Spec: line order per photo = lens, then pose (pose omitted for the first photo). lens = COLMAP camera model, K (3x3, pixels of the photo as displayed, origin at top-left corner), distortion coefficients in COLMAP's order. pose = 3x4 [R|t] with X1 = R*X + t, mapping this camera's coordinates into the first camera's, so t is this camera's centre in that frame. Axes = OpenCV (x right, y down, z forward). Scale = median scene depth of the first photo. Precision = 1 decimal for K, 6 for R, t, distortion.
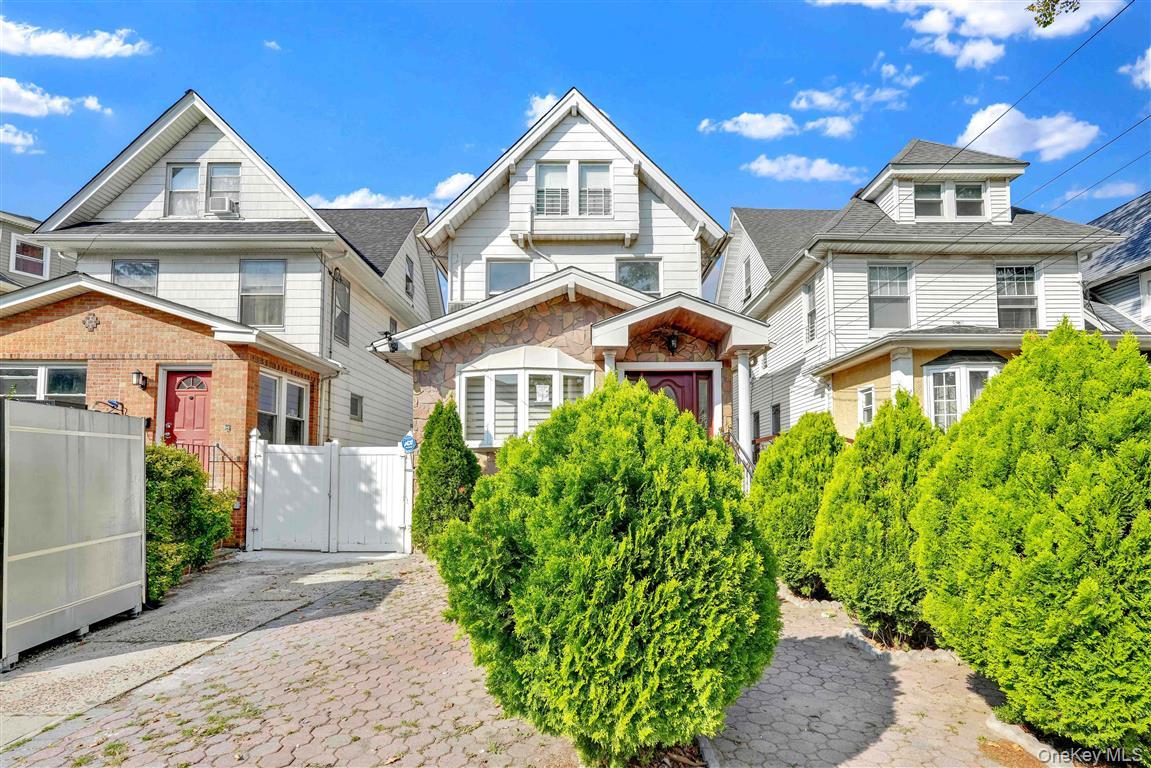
lens RADIAL K [[507.4, 0, 573.2], [0, 507.4, 382.1], [0, 0, 1]] dist [-0.012952, 0.005623]
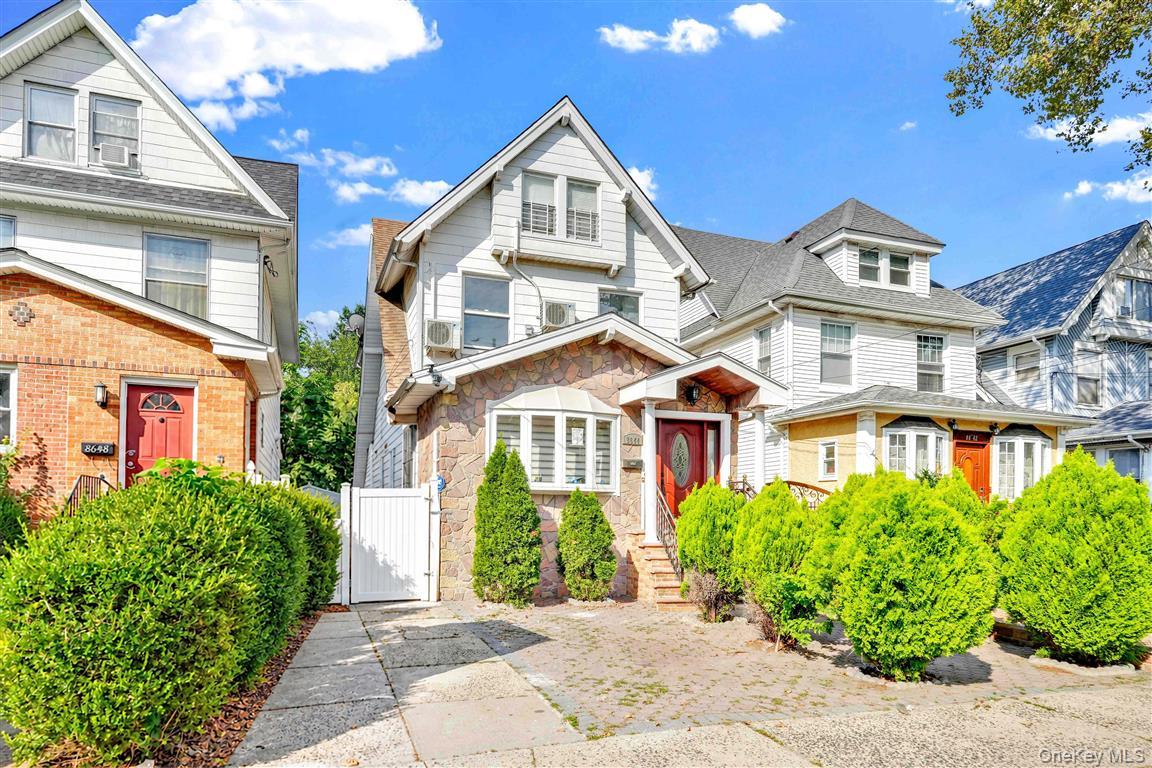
lens RADIAL K [[669.6, 0, 574.6], [0, 669.6, 389.2], [0, 0, 1]] dist [0.009544, -0.005136]
pose [[0.947373, 0.071627, 0.312015, -0.341442], [-0.070110, 0.997409, -0.016093, -0.034535], [-0.312359, -0.006629, 0.949941, -0.173281]]
